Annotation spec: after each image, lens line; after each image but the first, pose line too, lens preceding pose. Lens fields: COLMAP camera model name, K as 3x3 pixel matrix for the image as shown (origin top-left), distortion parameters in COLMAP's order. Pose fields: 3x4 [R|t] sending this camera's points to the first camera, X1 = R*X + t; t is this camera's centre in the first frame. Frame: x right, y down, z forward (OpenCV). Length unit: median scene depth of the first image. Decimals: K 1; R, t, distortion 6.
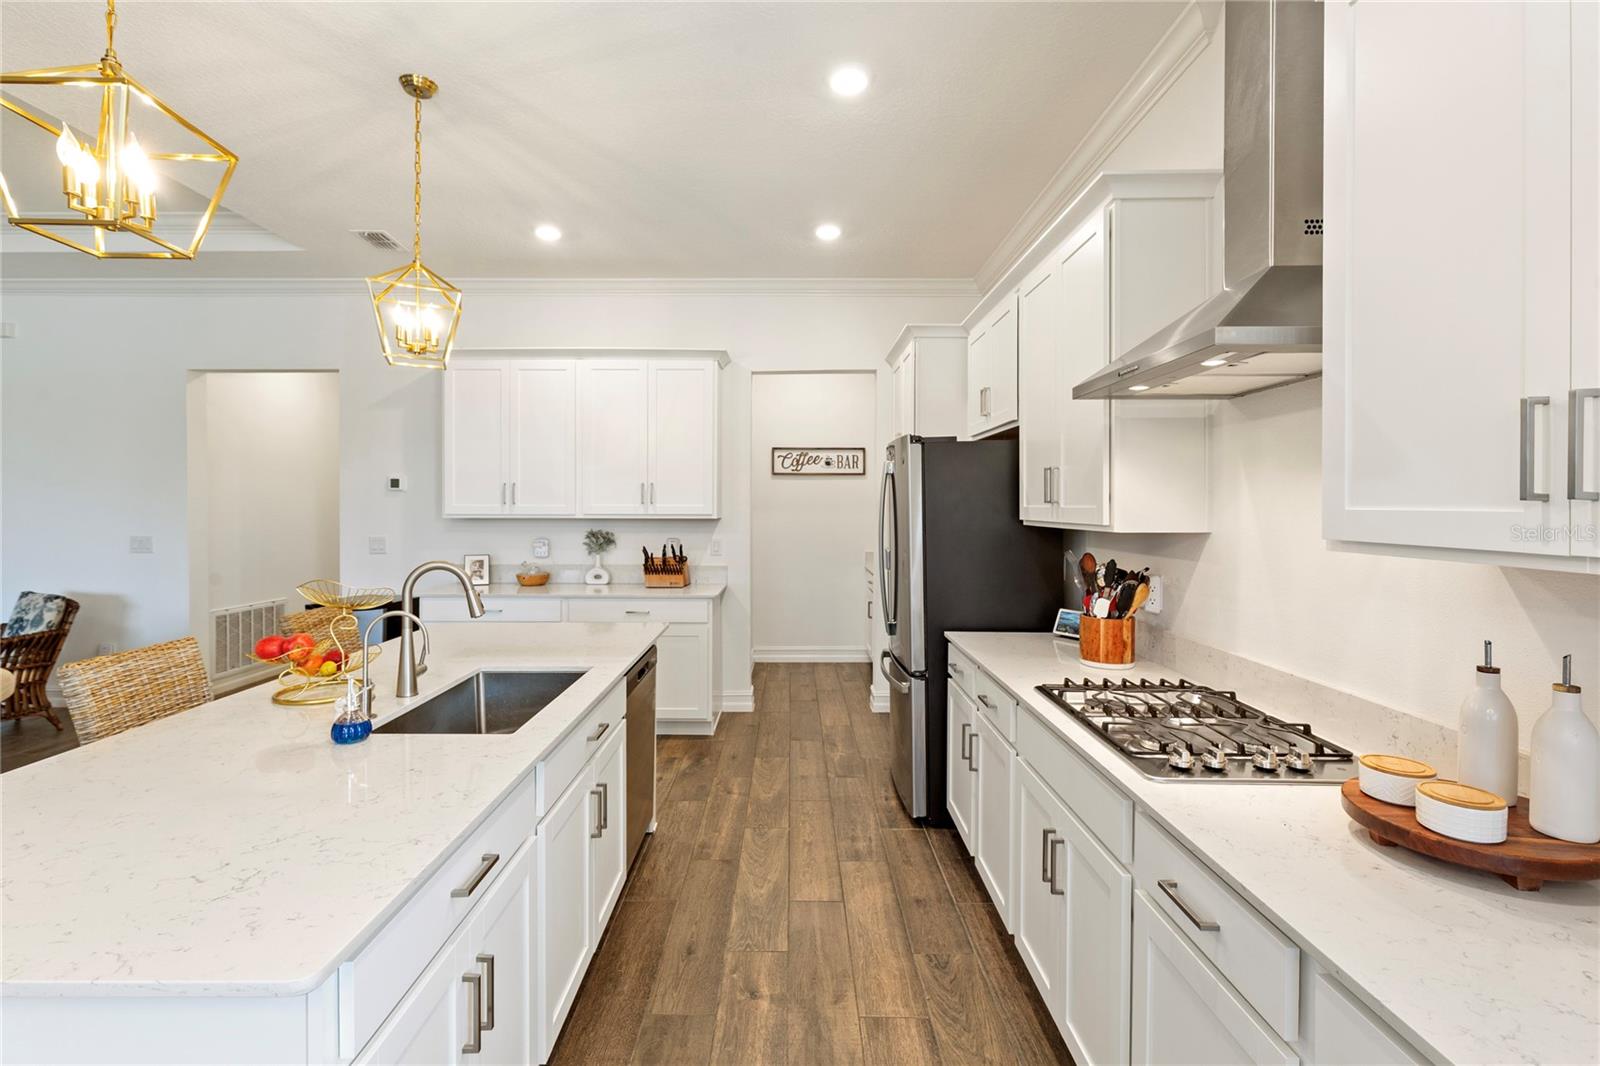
lens RADIAL K [[725.9, 0, 794.3], [0, 725.9, 526.0], [0, 0, 1]] dist [0.001523, 0.000301]
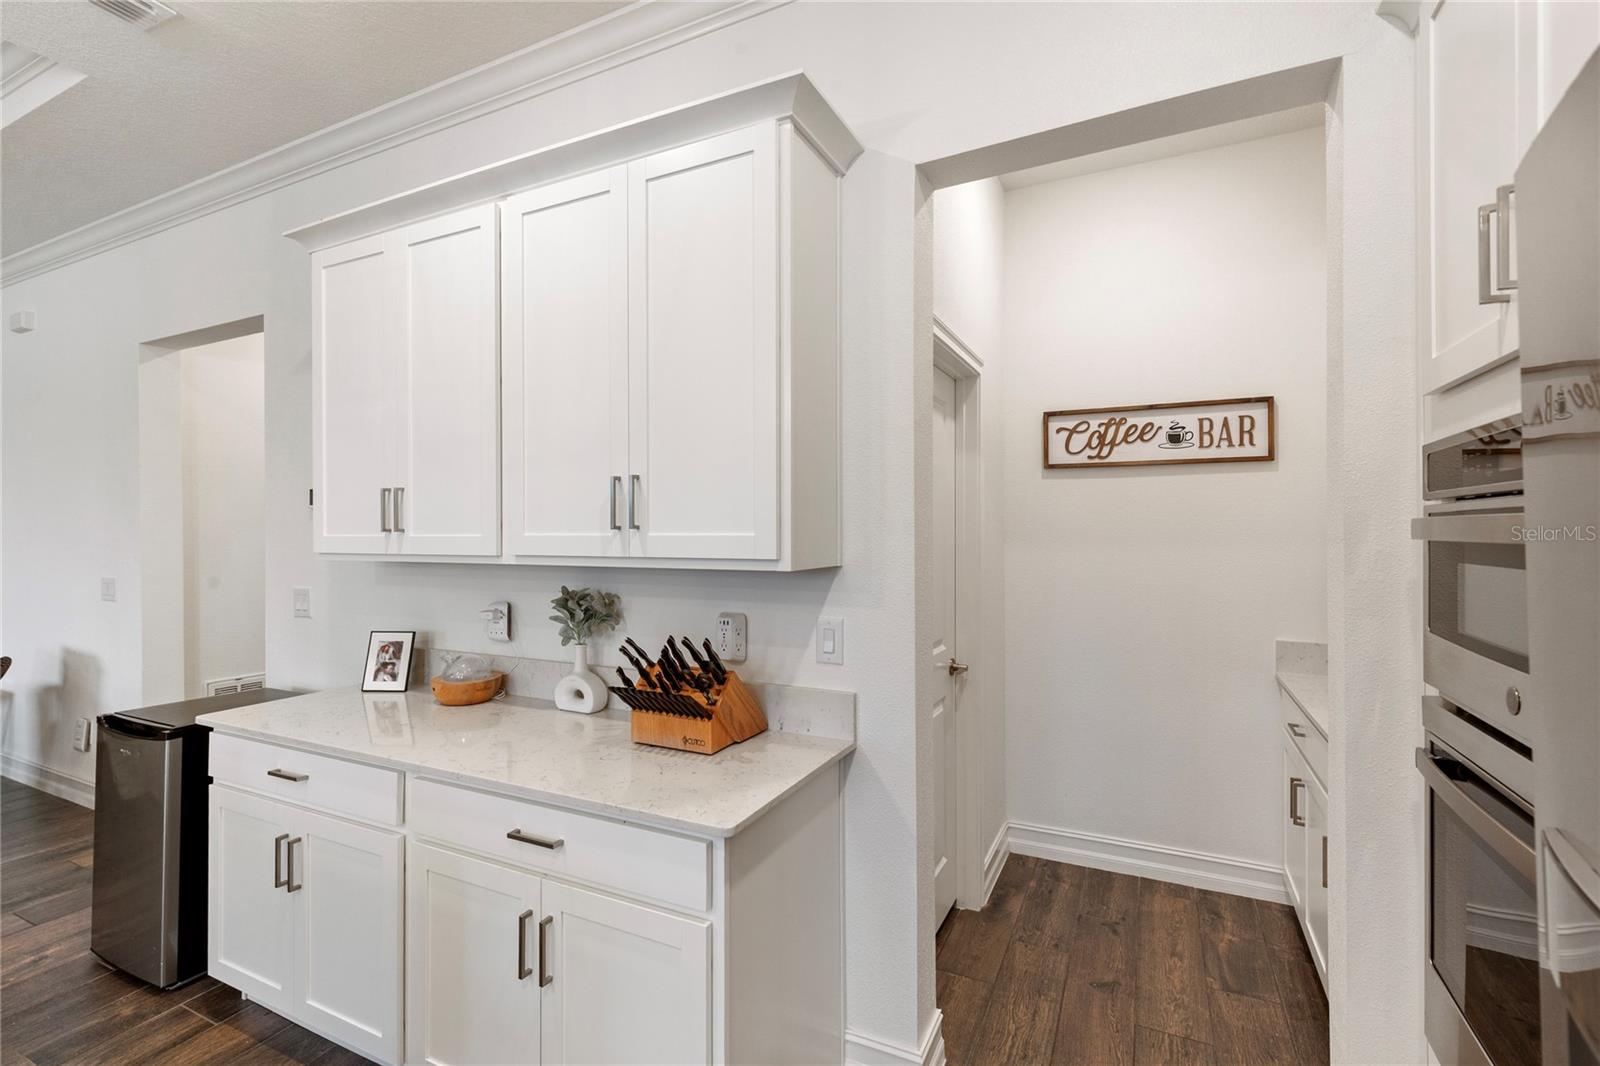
lens RADIAL K [[725.9, 0, 794.3], [0, 725.9, 526.0], [0, 0, 1]] dist [0.001523, 0.000301]
pose [[0.893311, -0.008013, -0.449367, 0.048672], [-0.008718, 0.999344, -0.035152, -0.018615], [0.449354, 0.035319, 0.892655, 0.644420]]
